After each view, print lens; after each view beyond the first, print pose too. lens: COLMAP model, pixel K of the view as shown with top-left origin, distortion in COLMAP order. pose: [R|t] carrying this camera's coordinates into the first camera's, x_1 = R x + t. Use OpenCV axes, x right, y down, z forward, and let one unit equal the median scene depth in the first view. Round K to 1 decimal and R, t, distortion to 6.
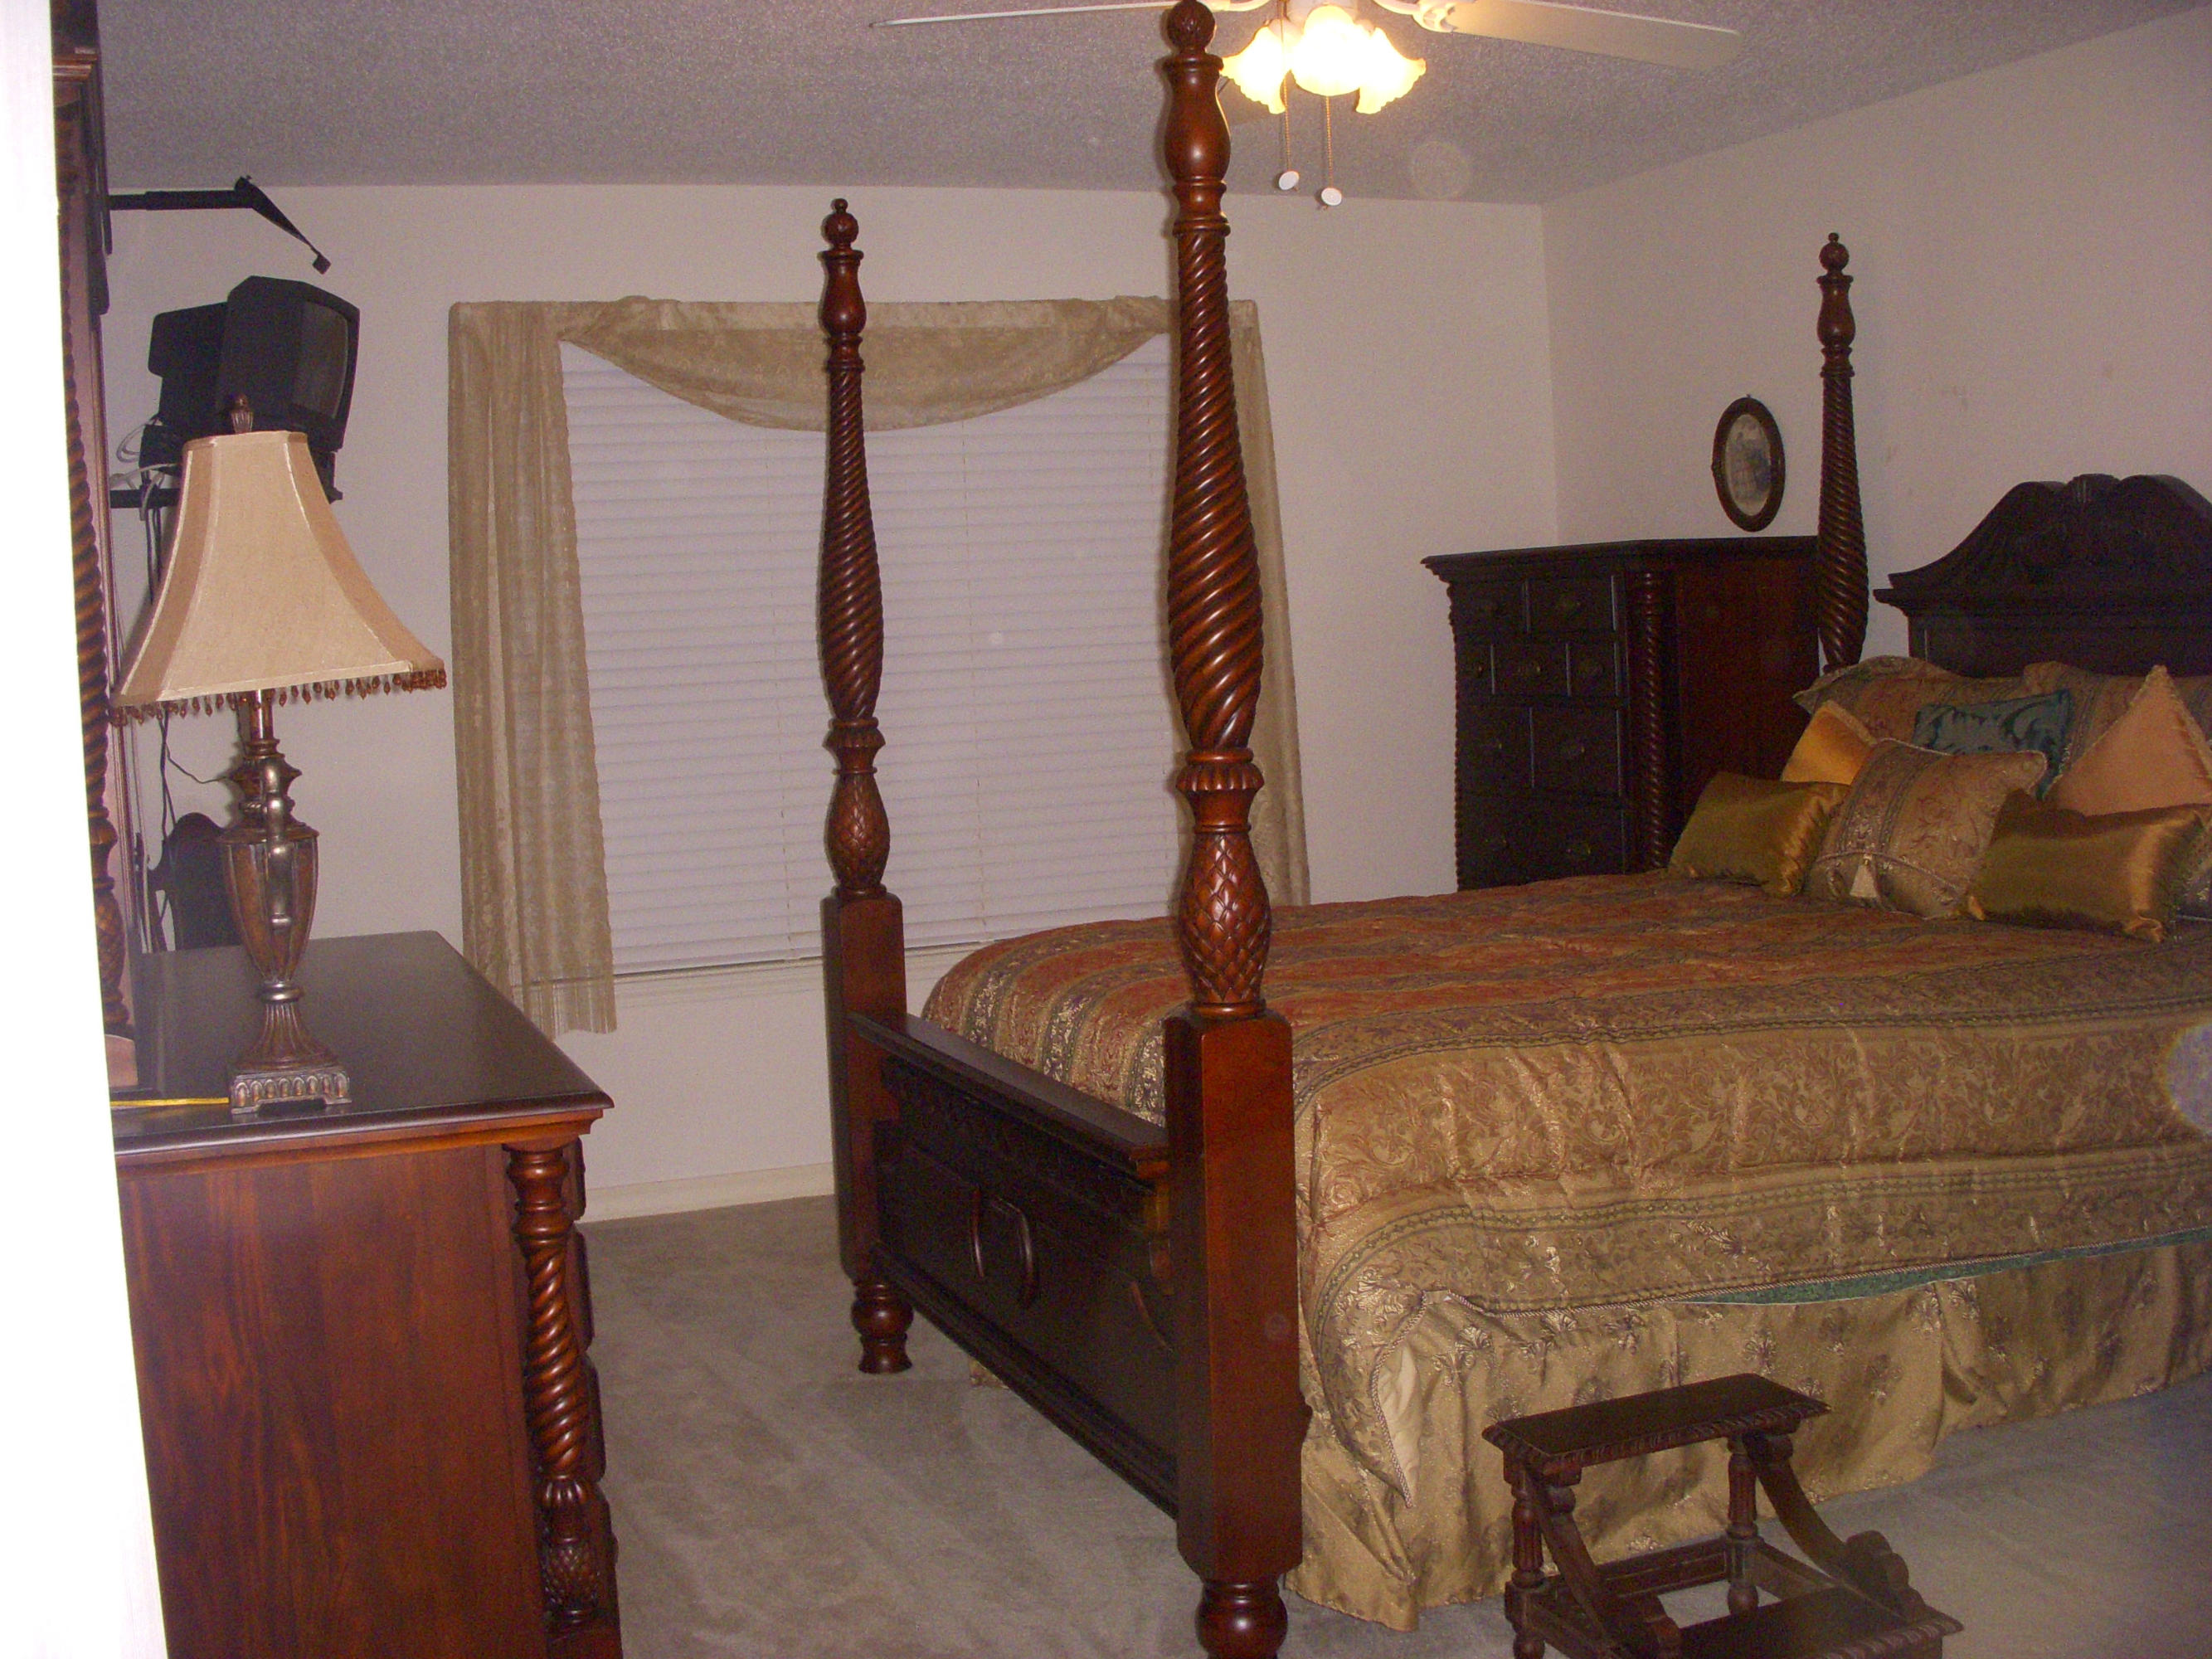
lens RADIAL K [[2517.5, 0, 1098.7], [0, 2517.5, 827.2], [0, 0, 1]] dist [-0.251703, 0.230234]
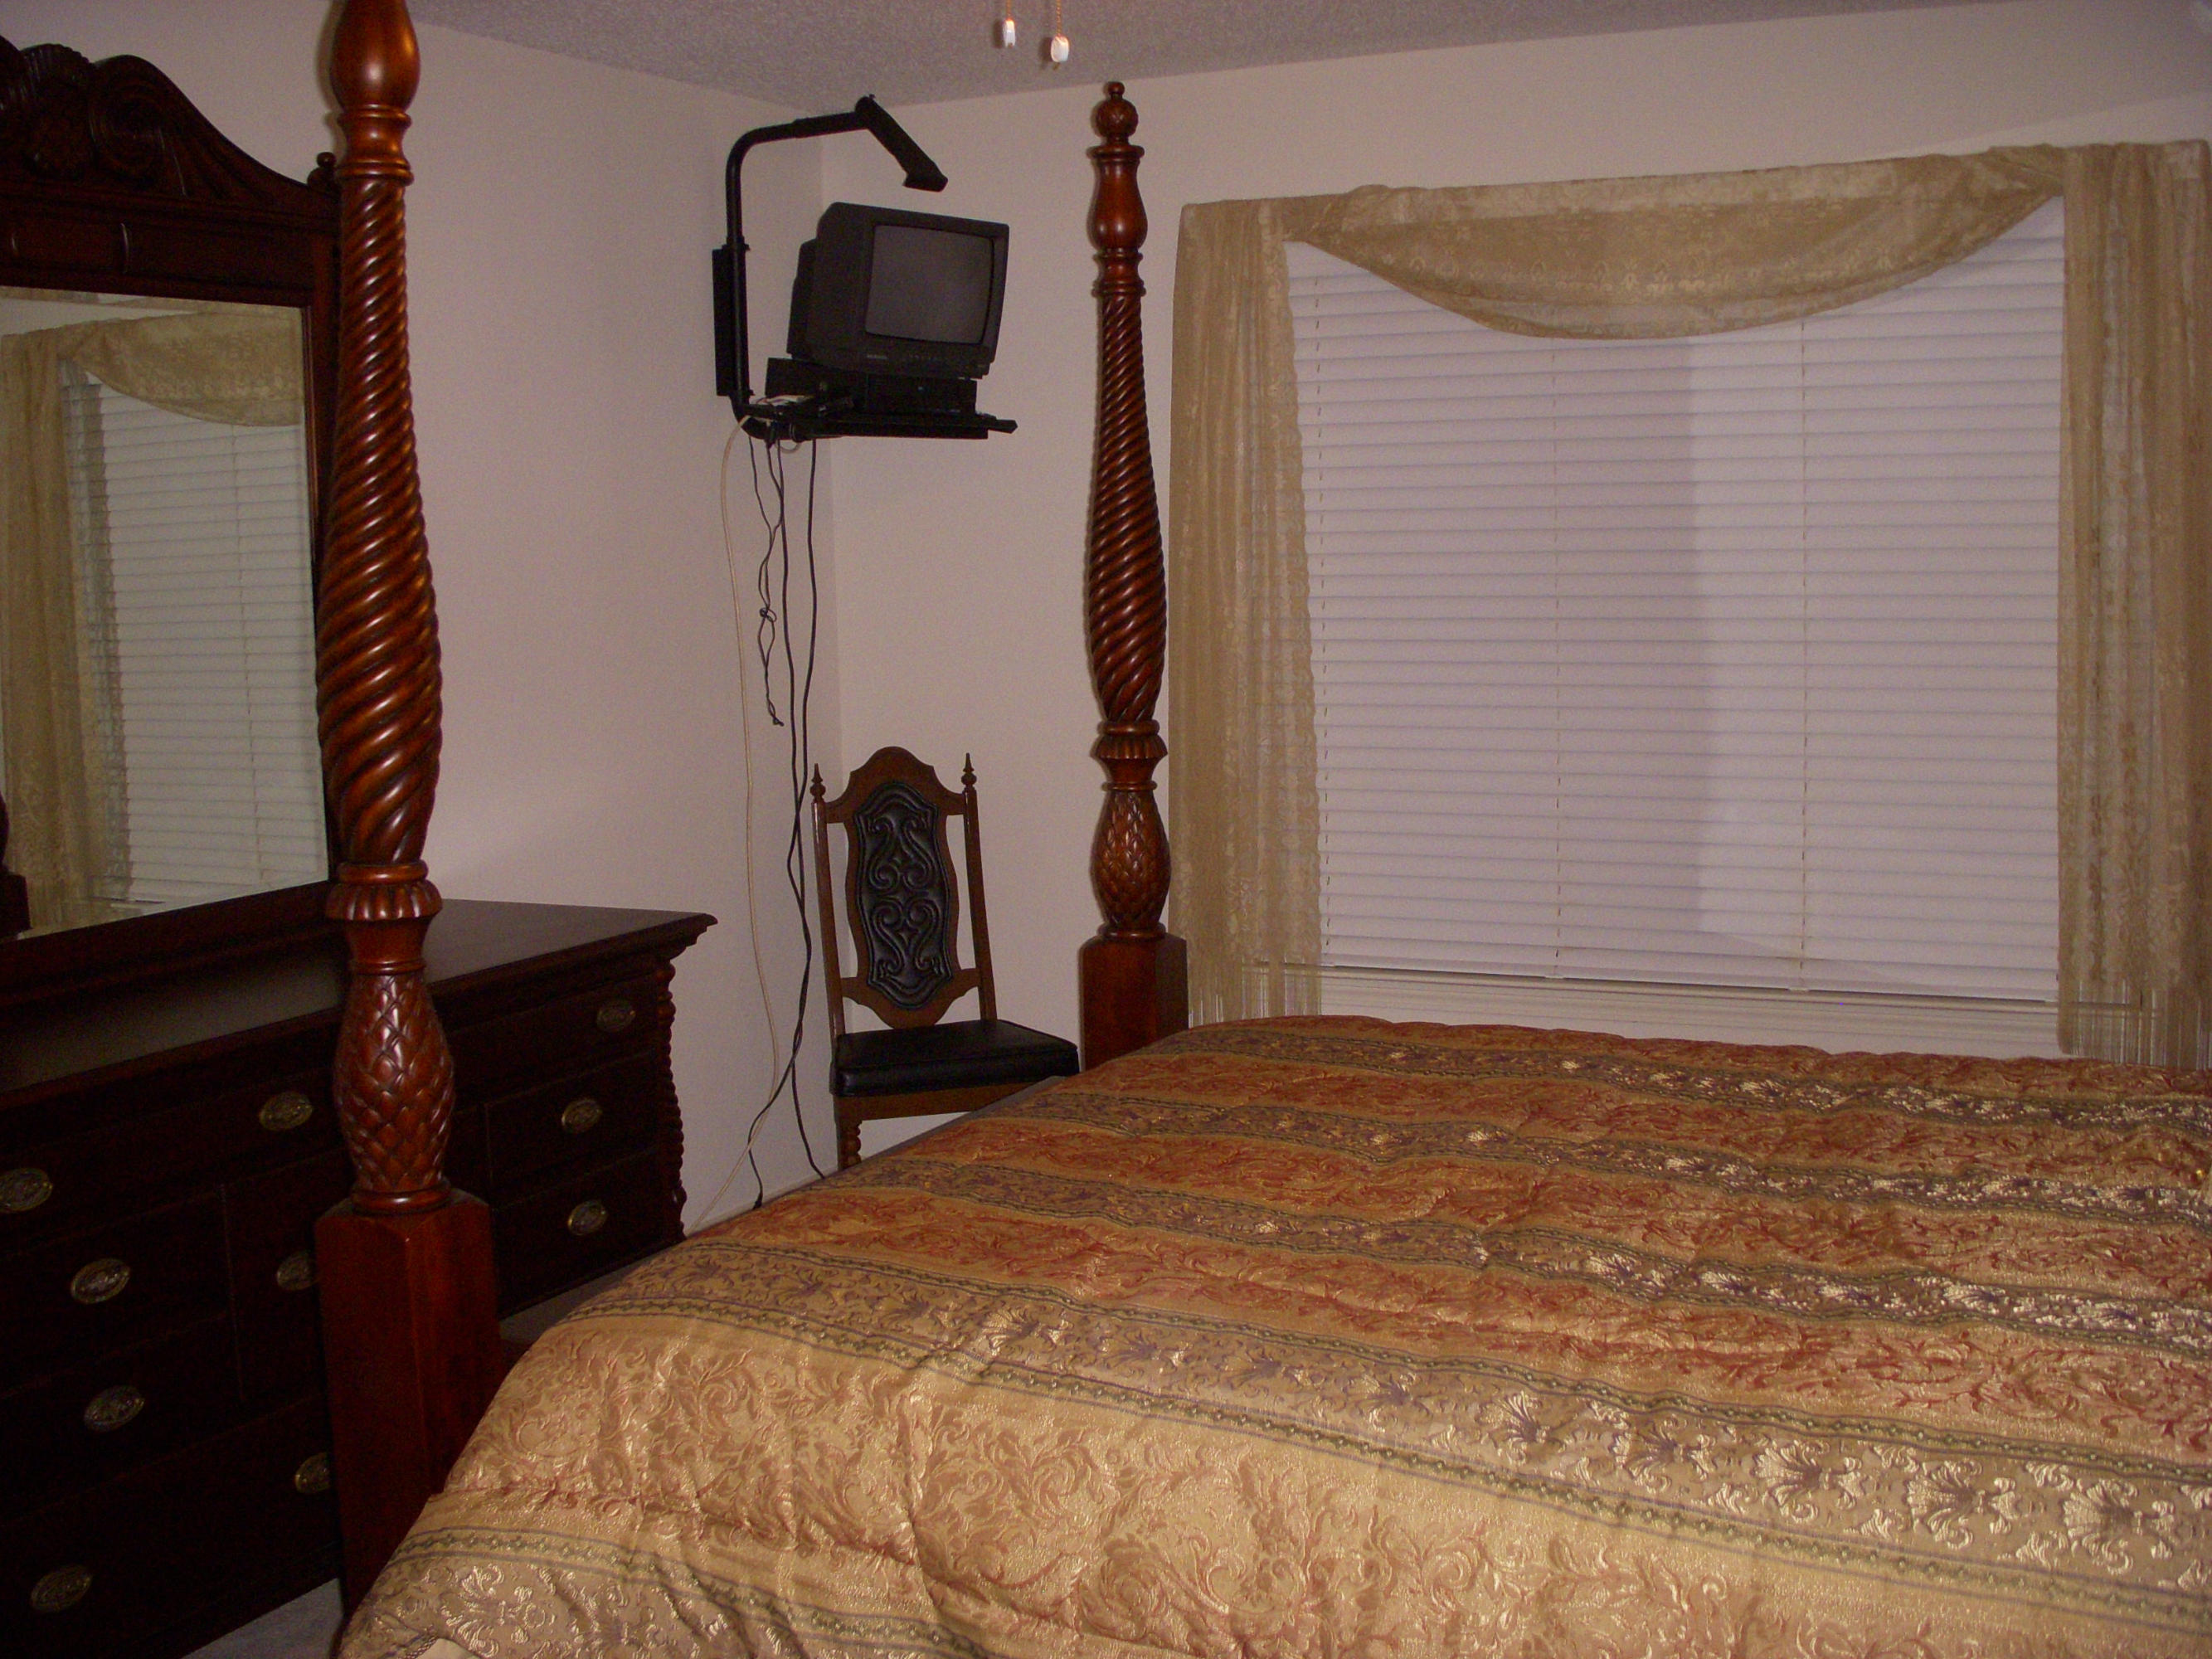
lens RADIAL K [[2517.5, 0, 1098.7], [0, 2517.5, 827.2], [0, 0, 1]] dist [-0.251703, 0.230234]
pose [[0.662104, 0.117007, -0.740222, 0.405413], [-0.069207, 0.993062, 0.095071, -0.069946], [0.746210, -0.011718, 0.665608, 0.361611]]
